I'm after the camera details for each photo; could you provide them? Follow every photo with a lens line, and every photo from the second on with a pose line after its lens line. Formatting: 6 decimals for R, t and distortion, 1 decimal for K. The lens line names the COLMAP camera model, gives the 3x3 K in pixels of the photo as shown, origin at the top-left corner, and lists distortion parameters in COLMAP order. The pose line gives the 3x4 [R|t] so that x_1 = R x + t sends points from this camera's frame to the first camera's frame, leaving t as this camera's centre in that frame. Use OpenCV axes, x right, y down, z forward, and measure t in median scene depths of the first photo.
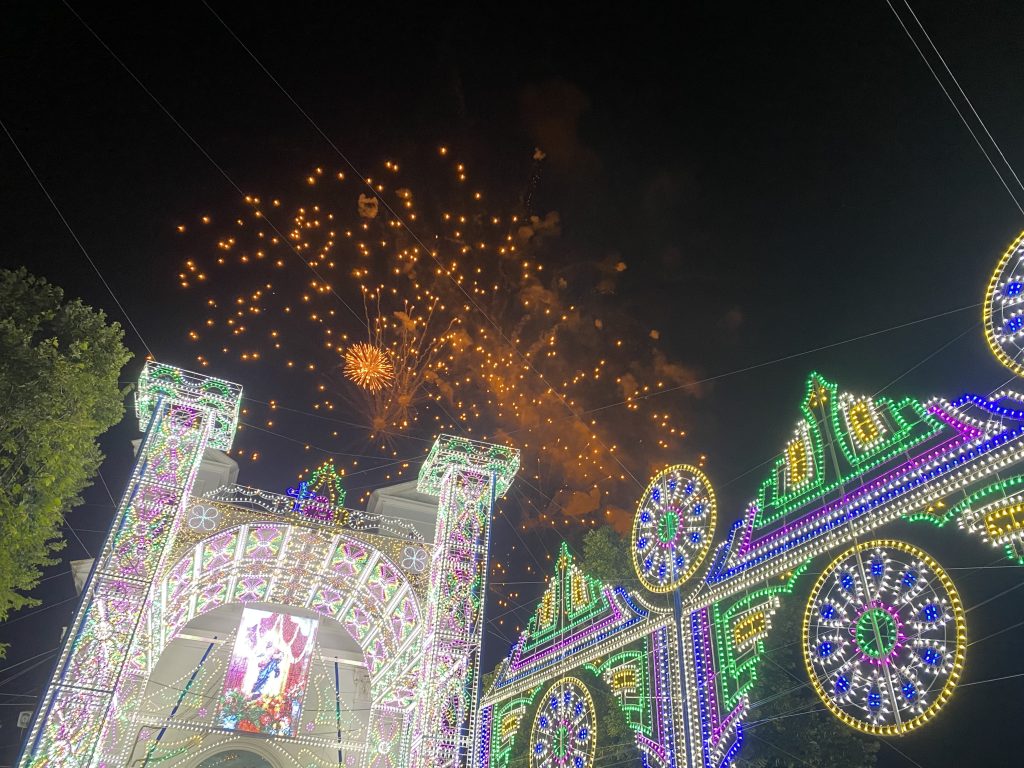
lens RADIAL K [[795.5, 0, 516.3], [0, 795.5, 379.9], [0, 0, 1]] dist [0.041856, -0.052585]
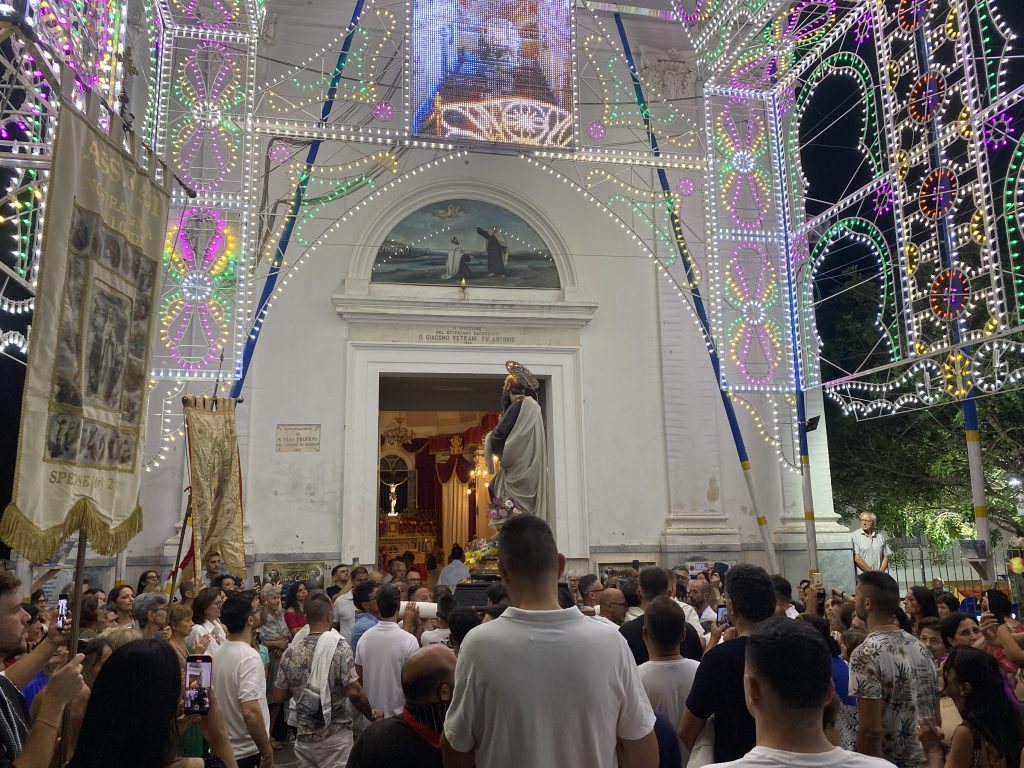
lens RADIAL K [[760.4, 0, 500.8], [0, 760.4, 376.0], [0, 0, 1]] dist [0.003097, -0.009237]
pose [[0.986410, -0.097531, -0.132224, -0.278386], [0.145713, 0.891121, 0.429733, 0.371286], [0.075915, -0.443160, 0.893222, 0.532094]]
